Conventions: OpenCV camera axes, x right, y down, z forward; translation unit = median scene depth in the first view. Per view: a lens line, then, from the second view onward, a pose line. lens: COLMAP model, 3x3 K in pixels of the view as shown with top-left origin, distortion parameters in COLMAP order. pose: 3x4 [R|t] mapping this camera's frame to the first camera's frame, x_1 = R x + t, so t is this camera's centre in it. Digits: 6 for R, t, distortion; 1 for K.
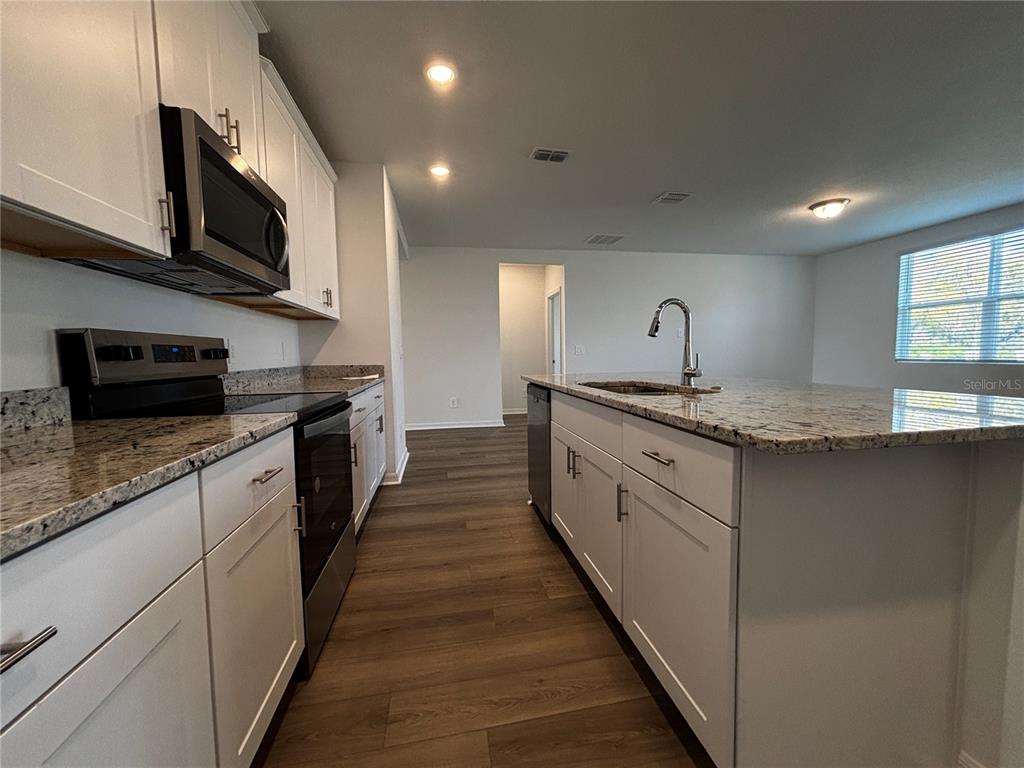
lens RADIAL K [[414.6, 0, 514.0], [0, 414.6, 384.5], [0, 0, 1]] dist [0.002499, 0.000518]
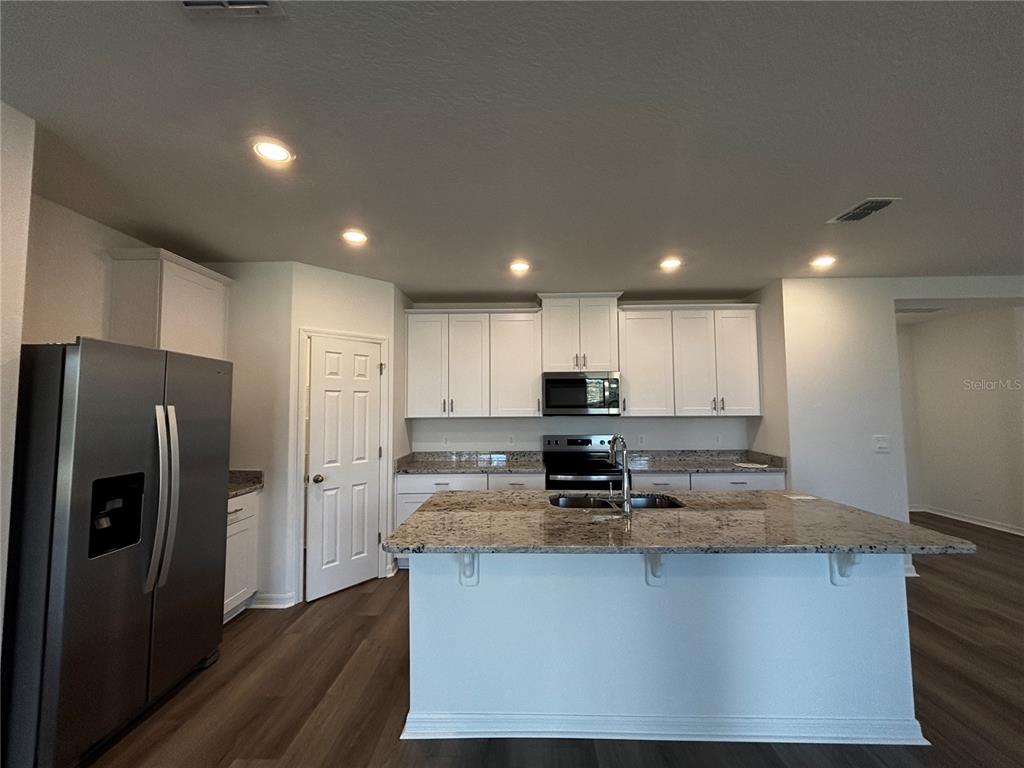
lens RADIAL K [[411.5, 0, 512.2], [0, 411.5, 382.9], [0, 0, 1]] dist [0.004639, -0.000241]
pose [[-0.204641, -0.041768, -0.977946, 0.697249], [-0.062168, 0.997627, -0.029599, -0.129336], [0.976861, 0.054740, -0.206751, 0.401546]]
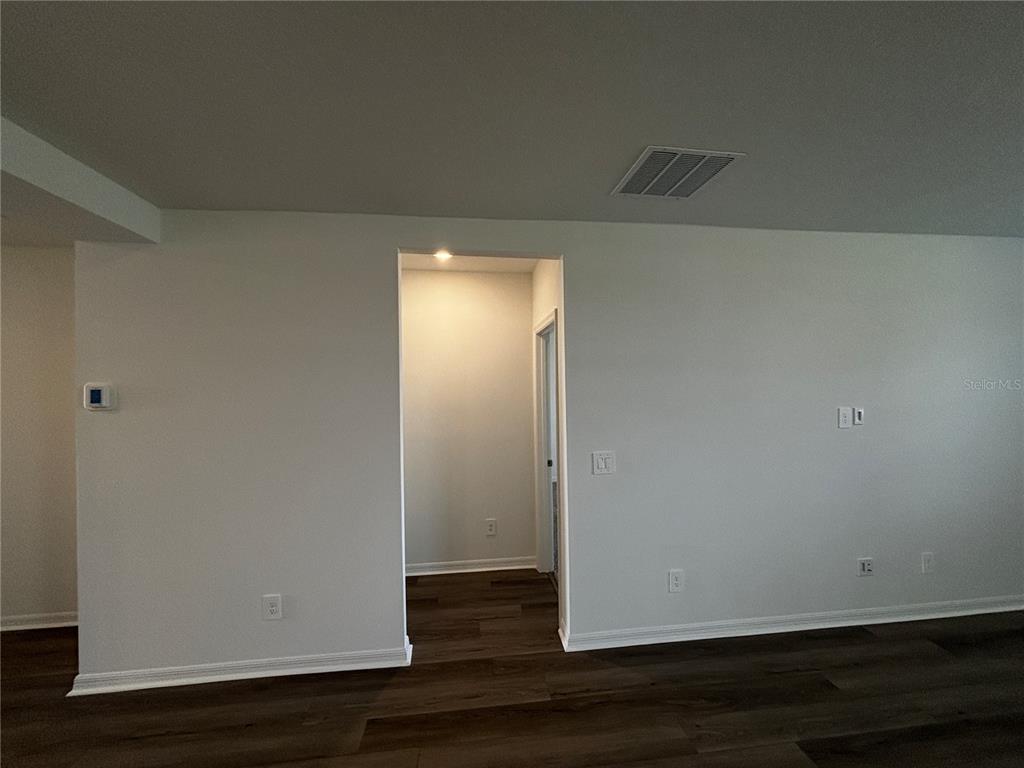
lens RADIAL K [[419.3, 0, 512.0], [0, 419.3, 384.0], [0, 0, 1]] dist [0.007800, 0.000107]
pose [[0.998341, 0.003183, -0.057488, 0.133164], [-0.007346, 0.997353, -0.072339, -0.187861], [0.057106, 0.072641, 0.995722, 0.839694]]
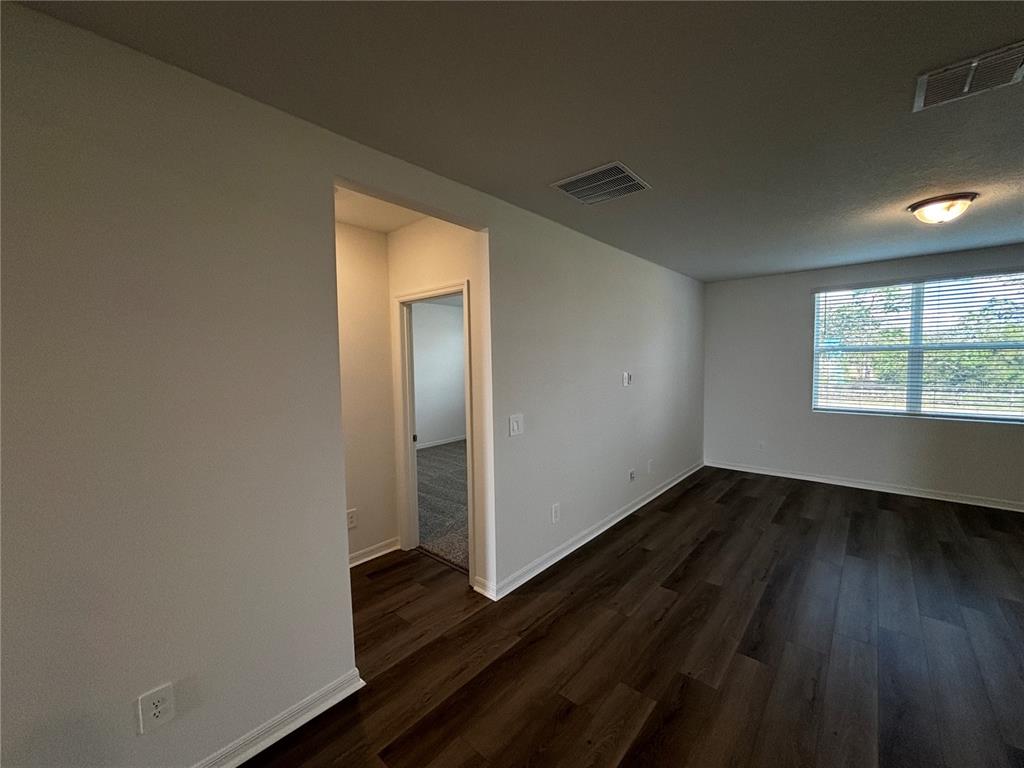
lens RADIAL K [[414.6, 0, 514.0], [0, 414.6, 384.5], [0, 0, 1]] dist [0.002499, 0.000518]
pose [[0.780019, -0.031152, 0.624980, -0.179850], [0.046681, 0.998874, -0.008472, -0.179696], [-0.624013, 0.035783, 0.780594, 0.933914]]
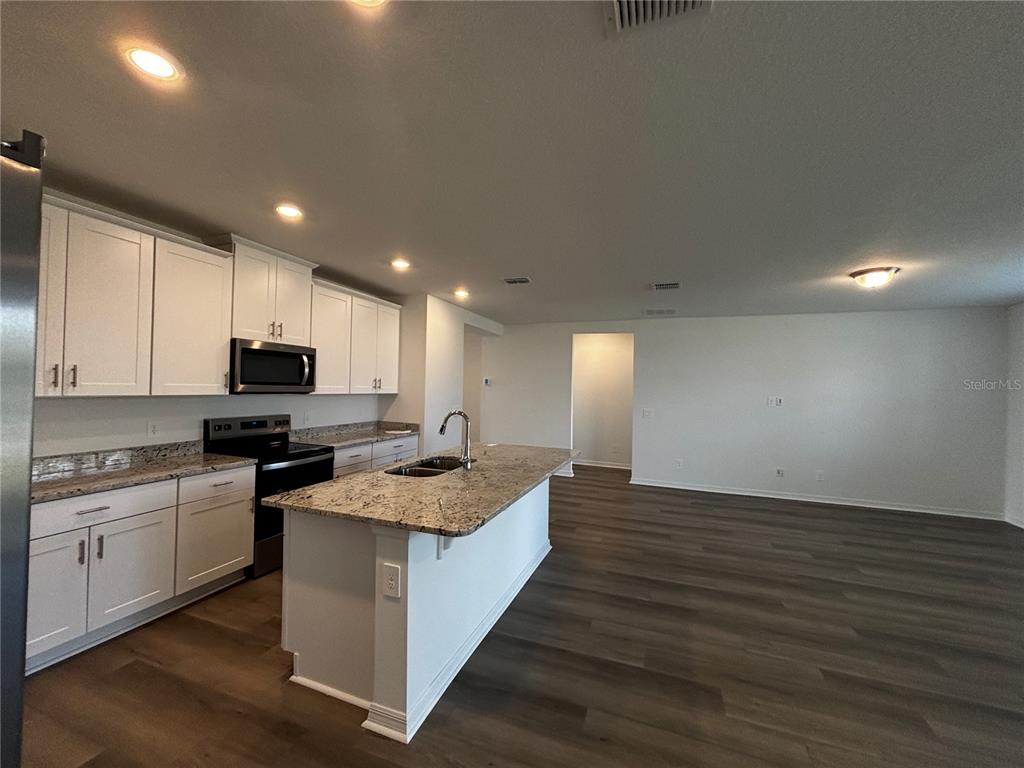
lens RADIAL K [[411.5, 0, 512.2], [0, 411.5, 382.9], [0, 0, 1]] dist [0.004639, -0.000241]
pose [[0.858213, 0.032880, -0.512239, 0.570334], [-0.076750, 0.994947, -0.064723, -0.097115], [0.507523, 0.094860, 0.856401, -0.091100]]
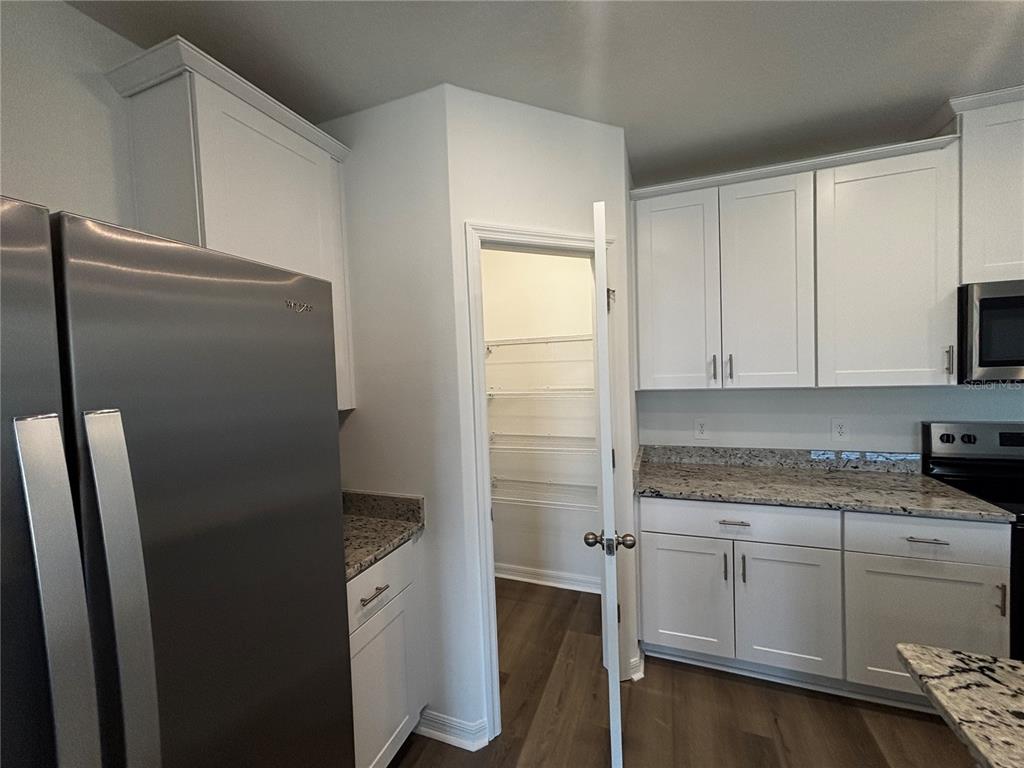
lens RADIAL K [[411.5, 0, 512.2], [0, 411.5, 382.9], [0, 0, 1]] dist [0.004639, -0.000241]
pose [[-0.512014, 0.065545, -0.856473, 0.361972], [-0.018747, 0.995994, 0.087431, -0.115755], [0.858772, 0.060822, -0.508734, 0.105231]]
